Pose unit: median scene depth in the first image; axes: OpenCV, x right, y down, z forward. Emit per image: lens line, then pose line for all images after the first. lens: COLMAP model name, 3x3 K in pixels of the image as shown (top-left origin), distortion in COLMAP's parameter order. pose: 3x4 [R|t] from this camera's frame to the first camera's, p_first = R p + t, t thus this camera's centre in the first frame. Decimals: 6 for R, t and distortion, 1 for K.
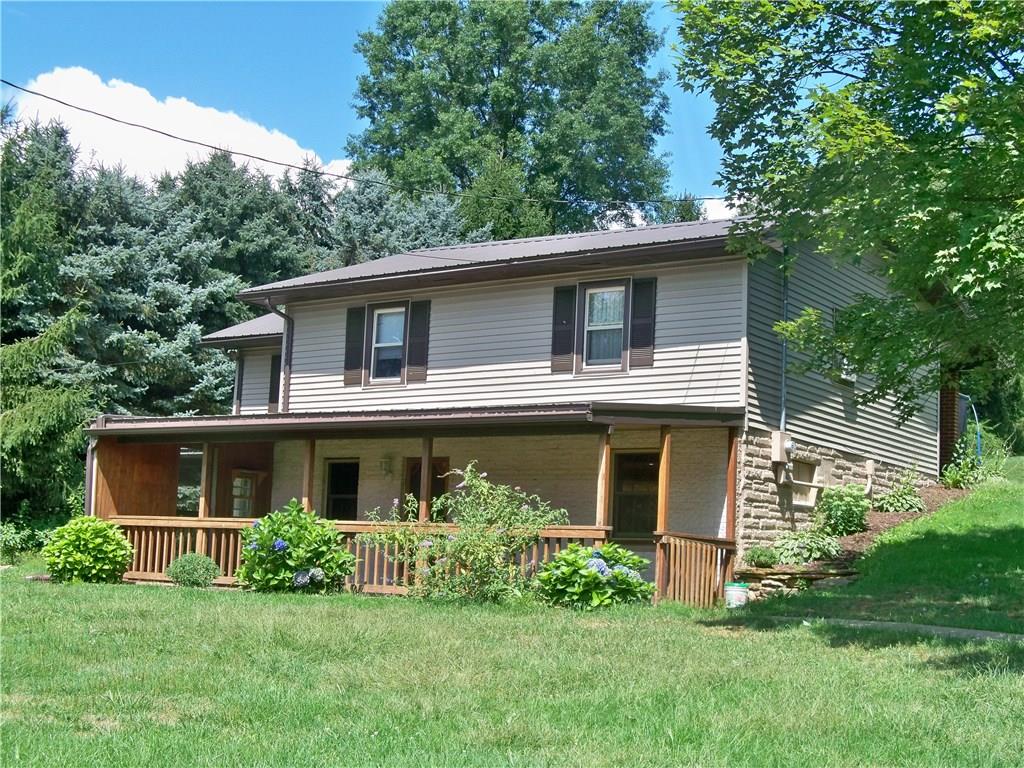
lens RADIAL K [[1430.1, 0, 512.0], [0, 1430.1, 384.0], [0, 0, 1]] dist [-0.072388, 0.032259]
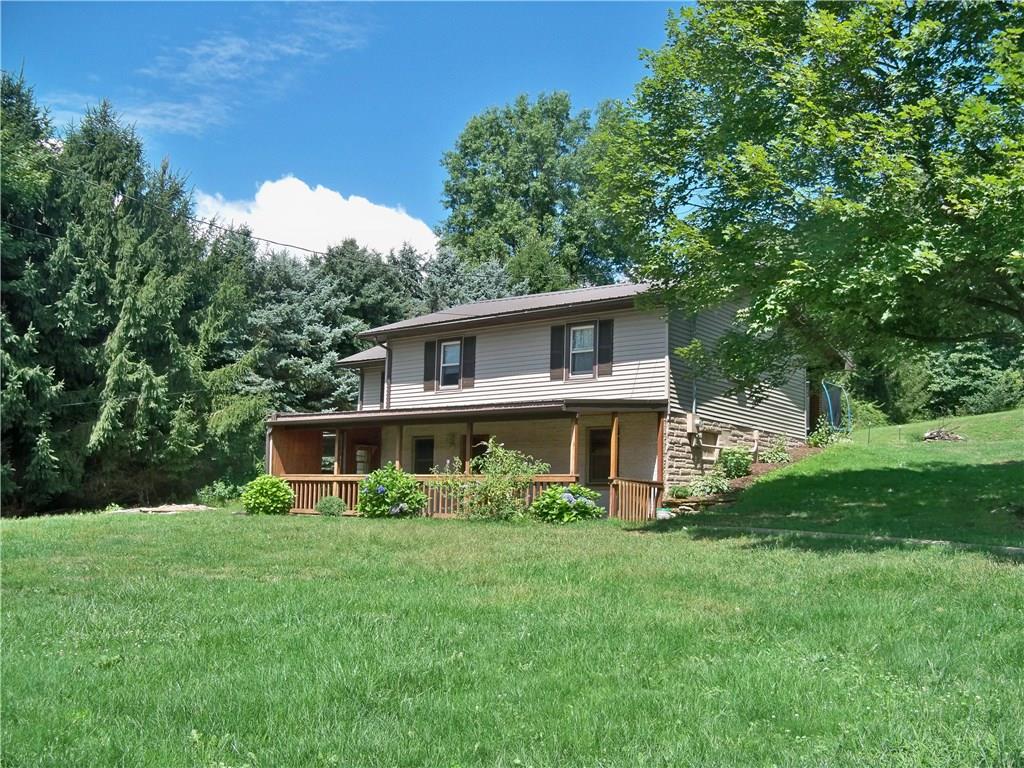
lens RADIAL K [[1000.4, 0, 512.0], [0, 1000.4, 384.0], [0, 0, 1]] dist [-0.202240, 0.205861]
pose [[0.998435, -0.023489, -0.050746, 0.037969], [0.023516, 0.999723, -0.000074, -0.004208], [0.050734, -0.001119, 0.998712, -0.107387]]
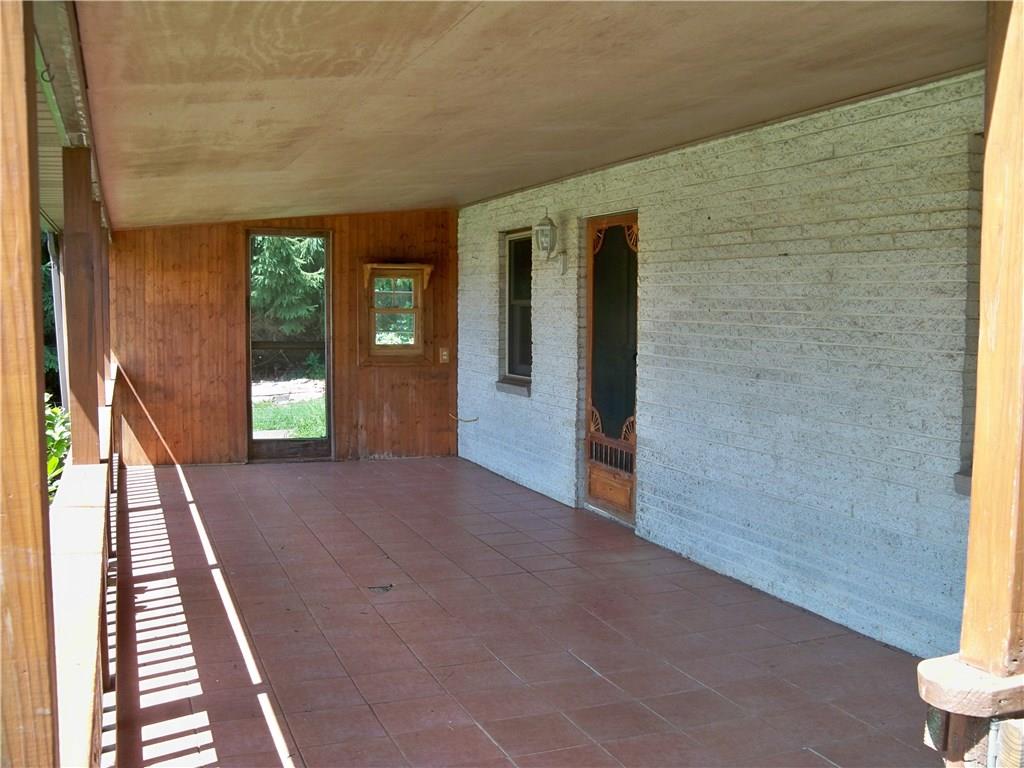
lens RADIAL K [[1000.4, 0, 512.0], [0, 1000.4, 384.0], [0, 0, 1]] dist [-0.202240, 0.205861]
pose [[0.824546, 0.006611, -0.565757, 0.084948], [0.106041, 0.980407, 0.166003, 0.046434], [0.555769, -0.196870, 0.807690, 0.695660]]
